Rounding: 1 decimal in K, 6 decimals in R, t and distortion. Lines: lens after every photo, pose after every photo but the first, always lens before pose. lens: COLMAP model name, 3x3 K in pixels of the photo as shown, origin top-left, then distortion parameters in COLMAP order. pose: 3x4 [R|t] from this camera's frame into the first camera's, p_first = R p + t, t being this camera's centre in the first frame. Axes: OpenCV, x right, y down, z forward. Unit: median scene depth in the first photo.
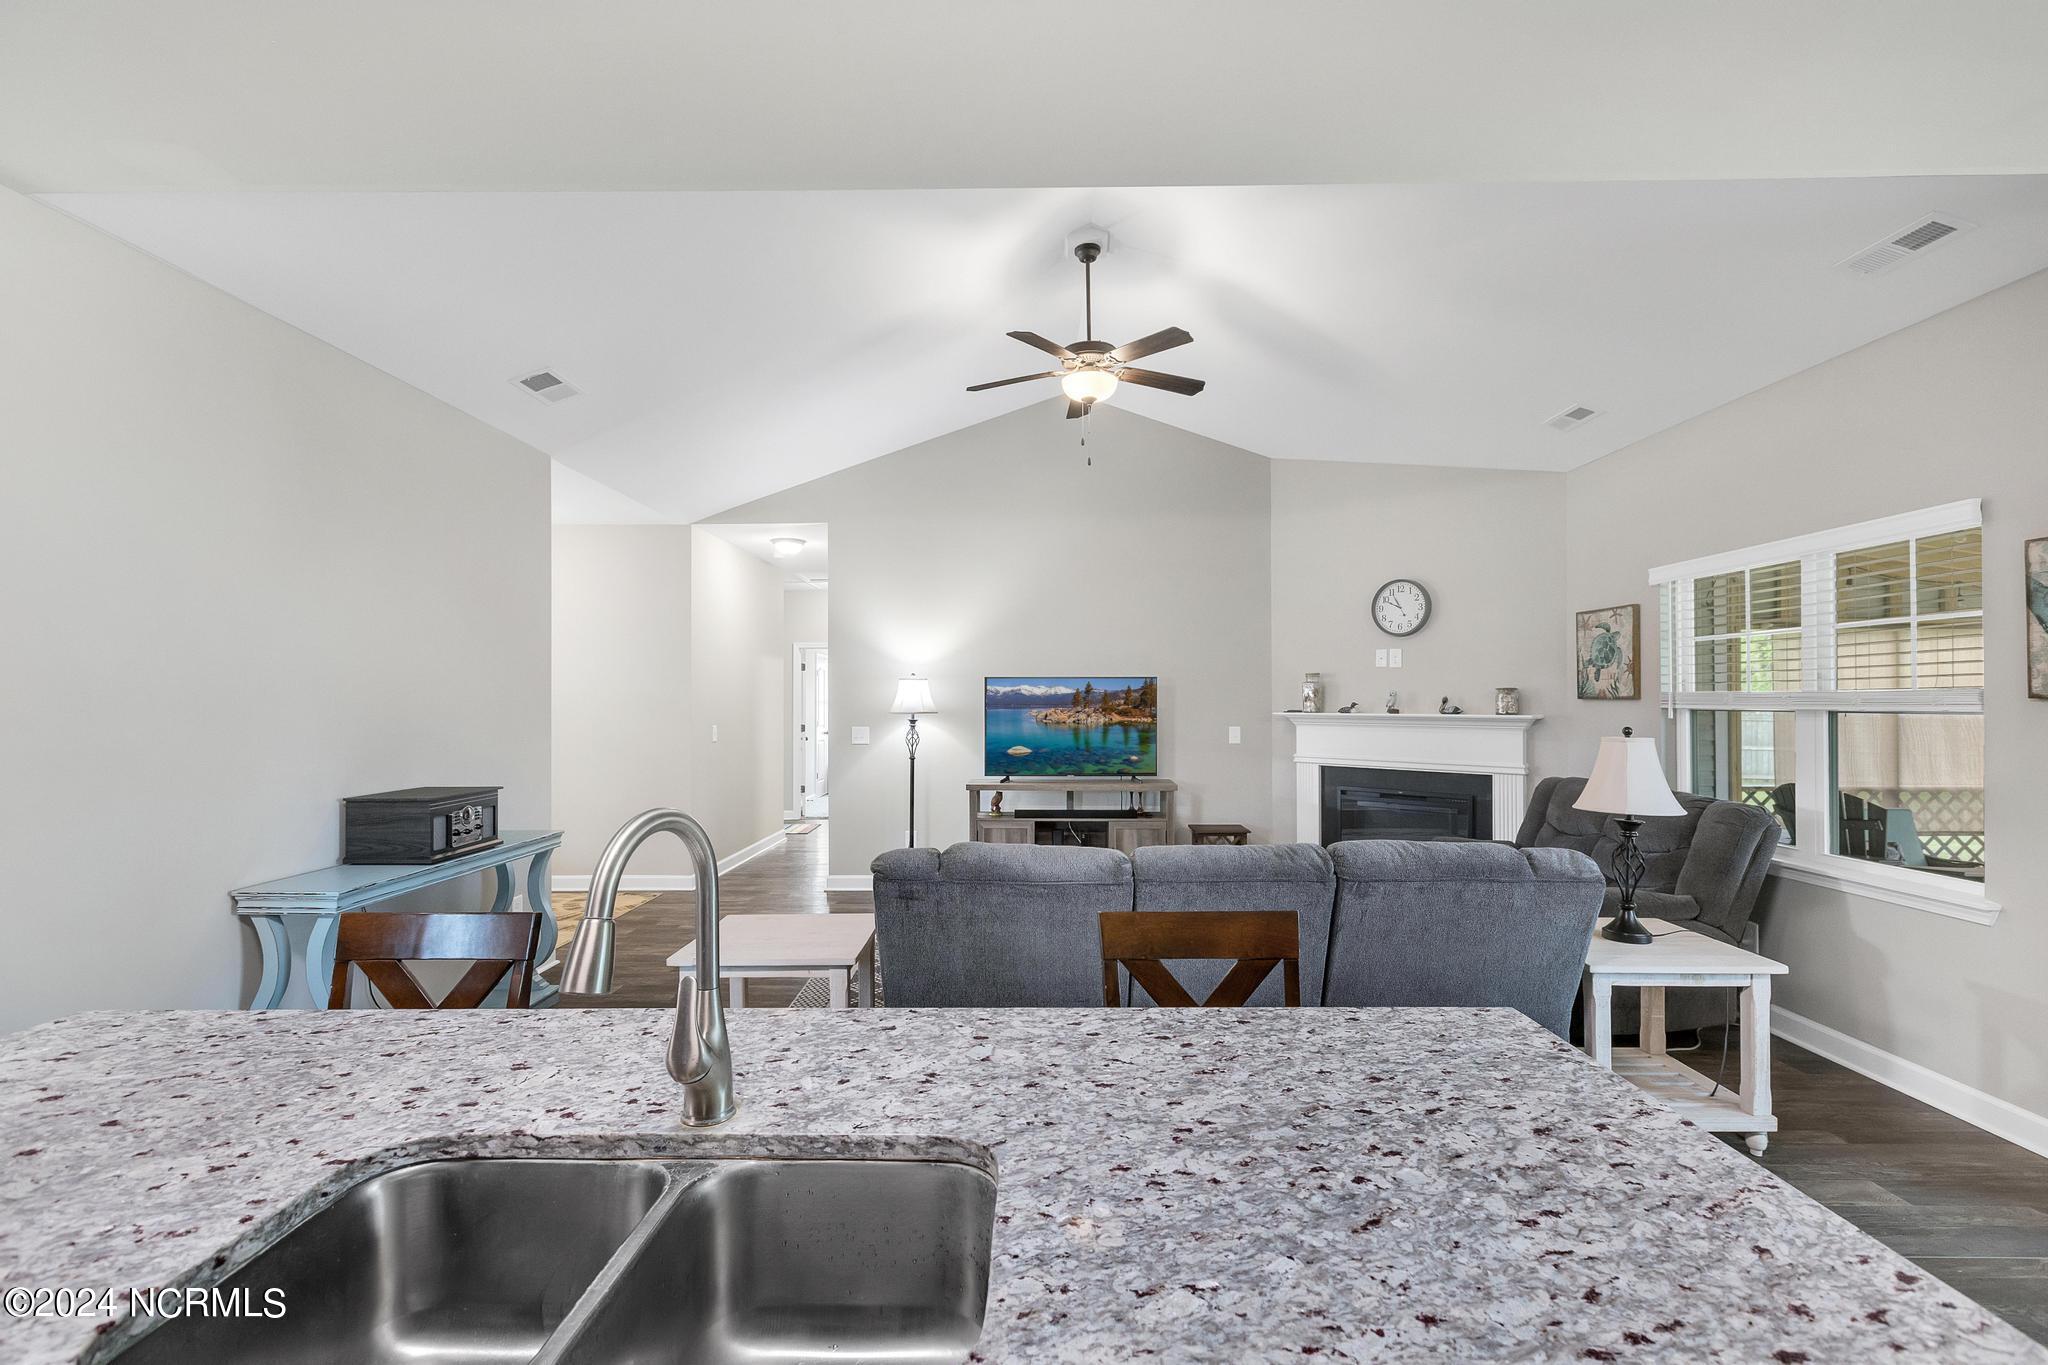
lens RADIAL K [[911.2, 0, 1019.0], [0, 911.2, 690.9], [0, 0, 1]] dist [0.003515, -0.000091]
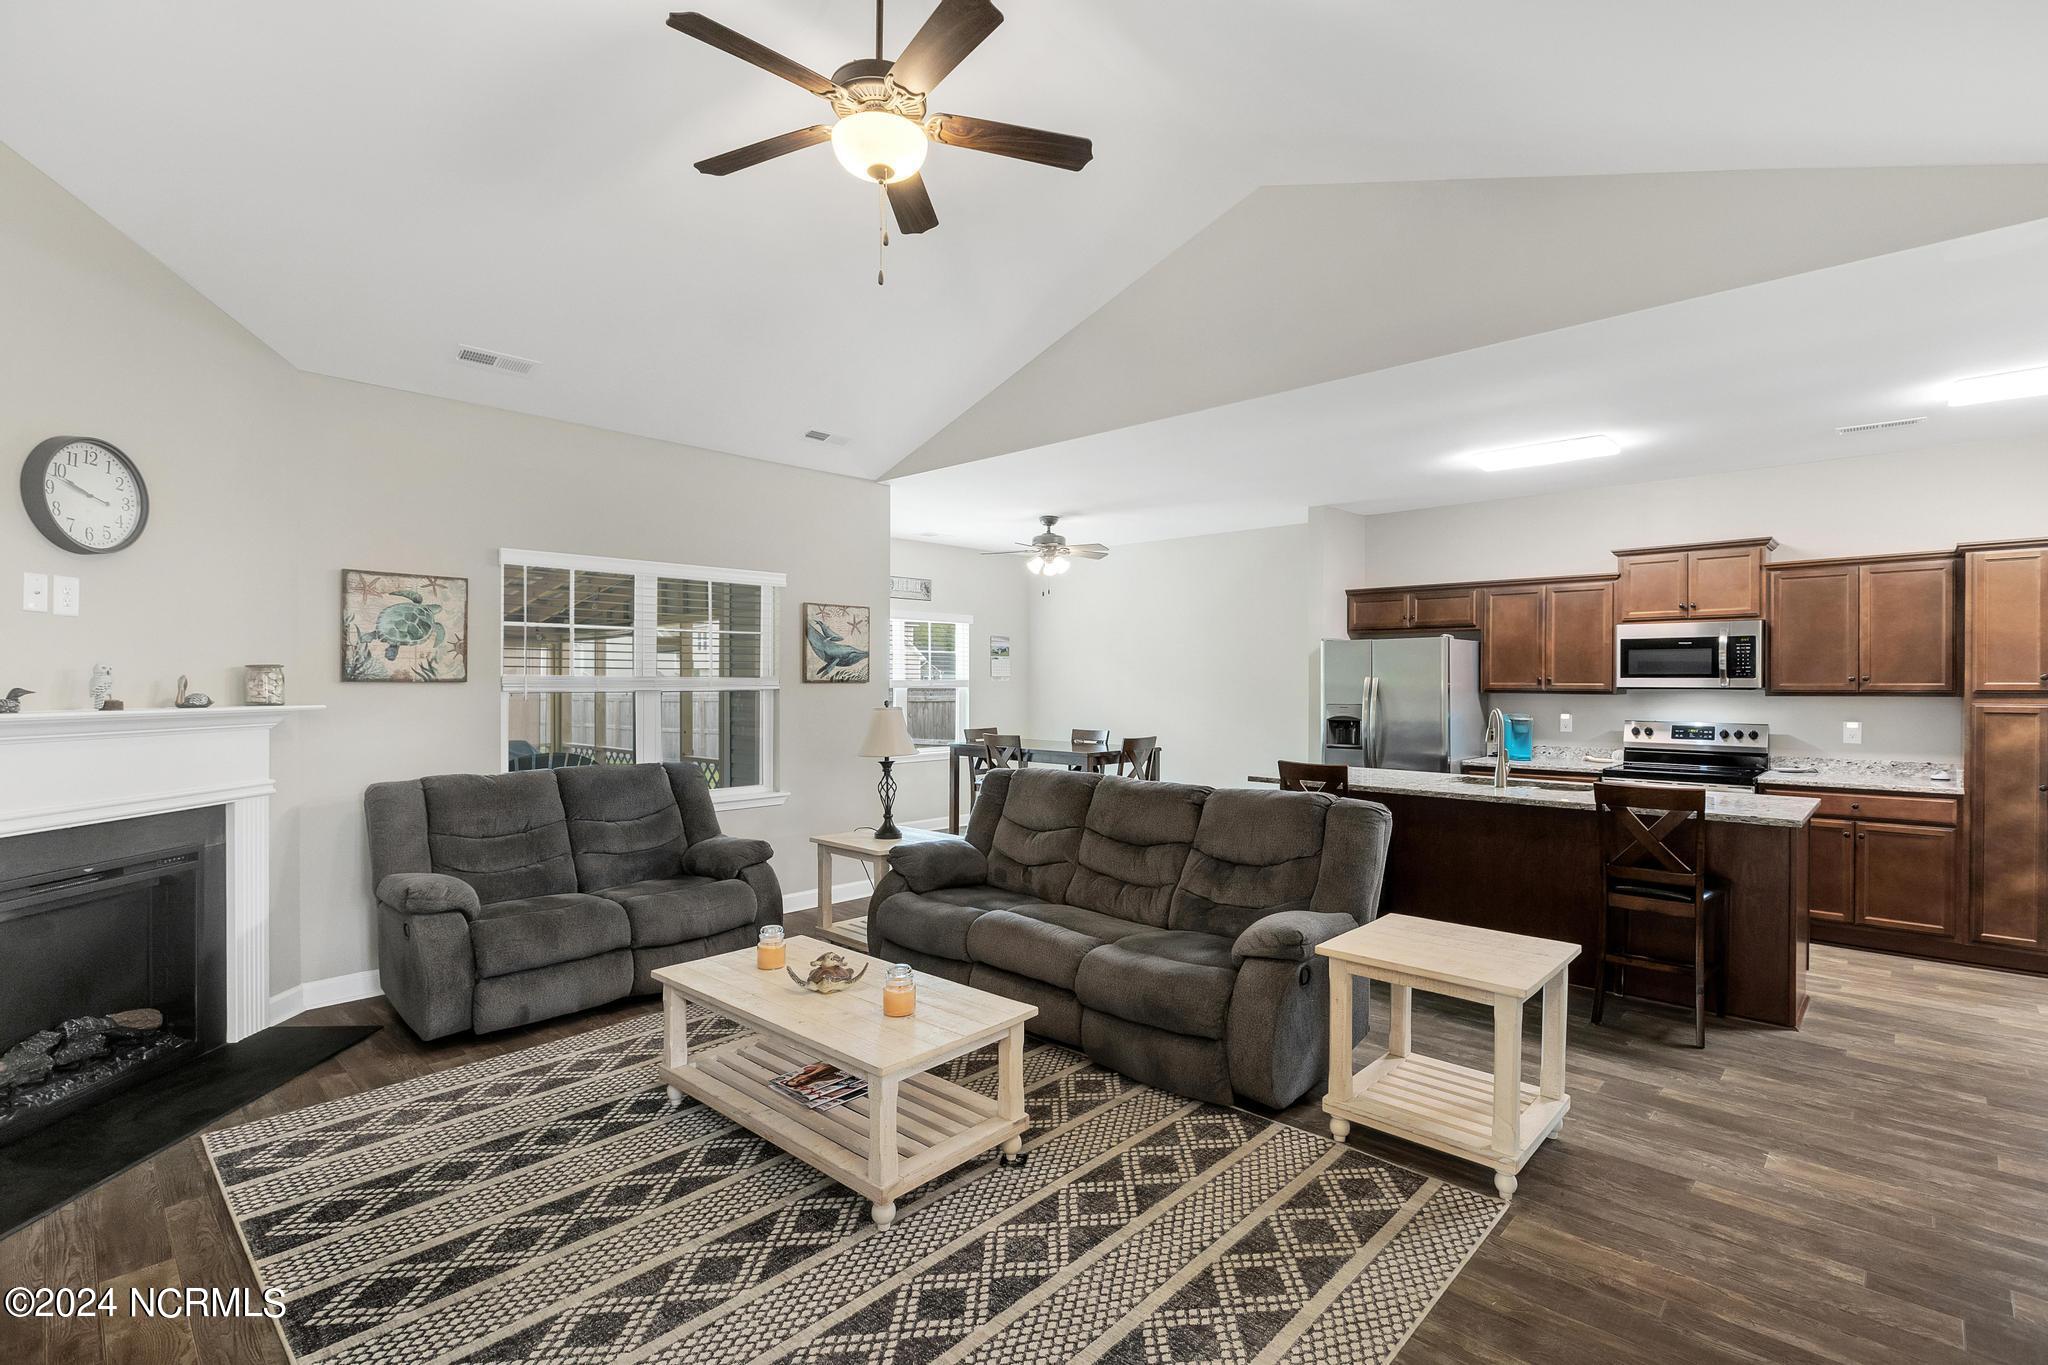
lens RADIAL K [[959.8, 0, 1025.7], [0, 959.8, 686.2], [0, 0, 1]] dist [-0.003551, -0.001205]
pose [[-0.741814, -0.000728, 0.670605, -0.355372], [-0.005542, 0.999972, -0.005044, 0.013553], [-0.670583, -0.007459, -0.741797, 1.213550]]
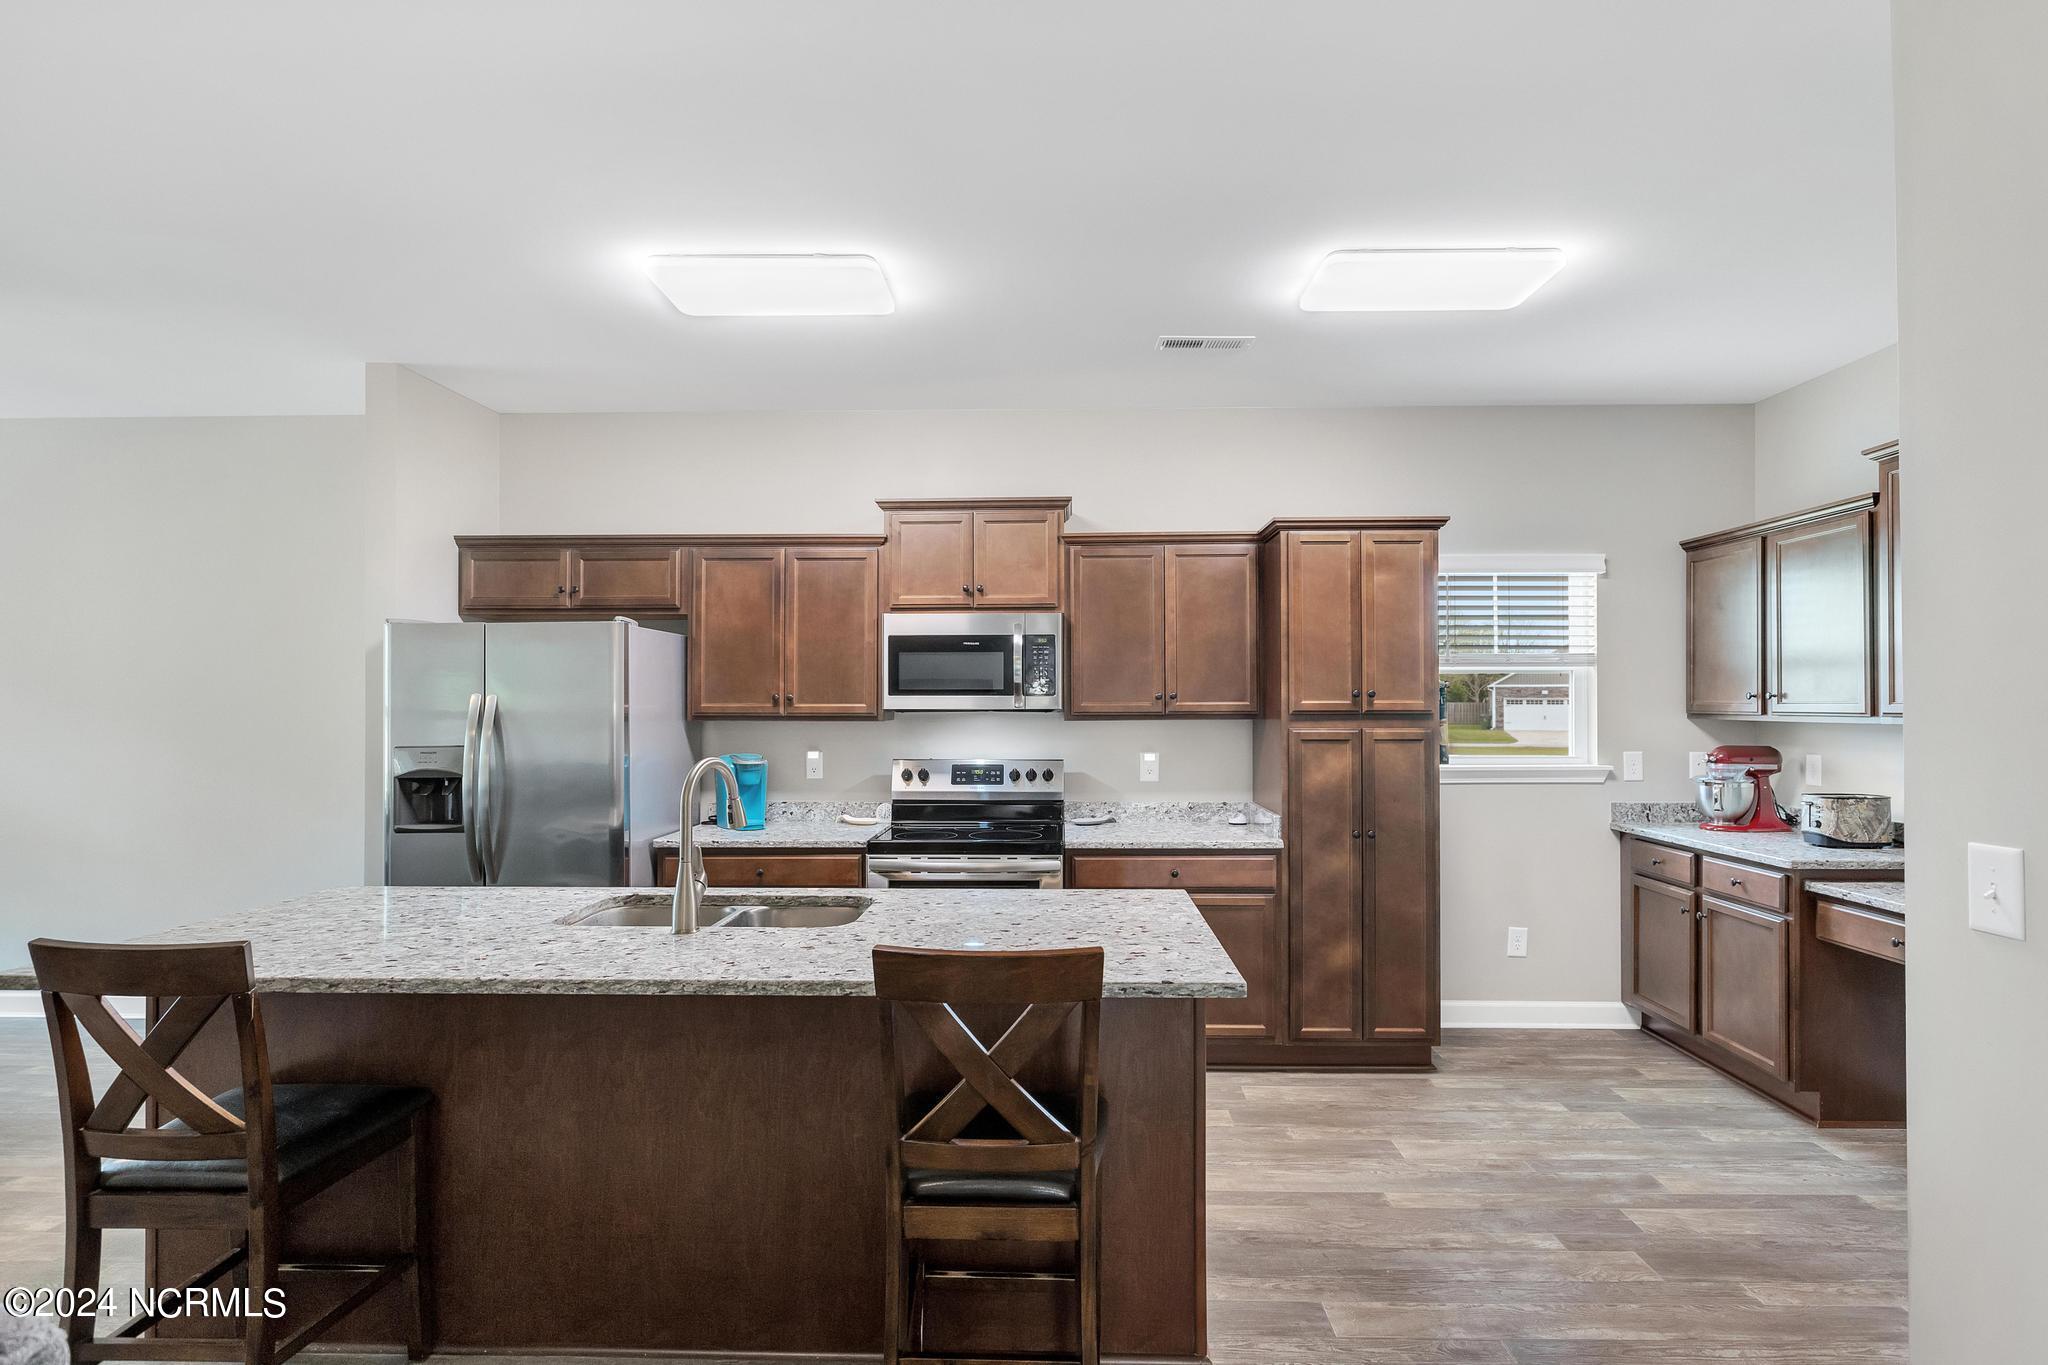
lens RADIAL K [[1001.3, 0, 1031.1], [0, 1001.3, 690.7], [0, 0, 1]] dist [-0.002983, -0.000183]
pose [[-0.999928, 0.005735, 0.010552, -0.233451], [0.005482, 0.999700, -0.023853, 0.009521], [-0.010686, -0.023794, -0.999660, 0.663283]]
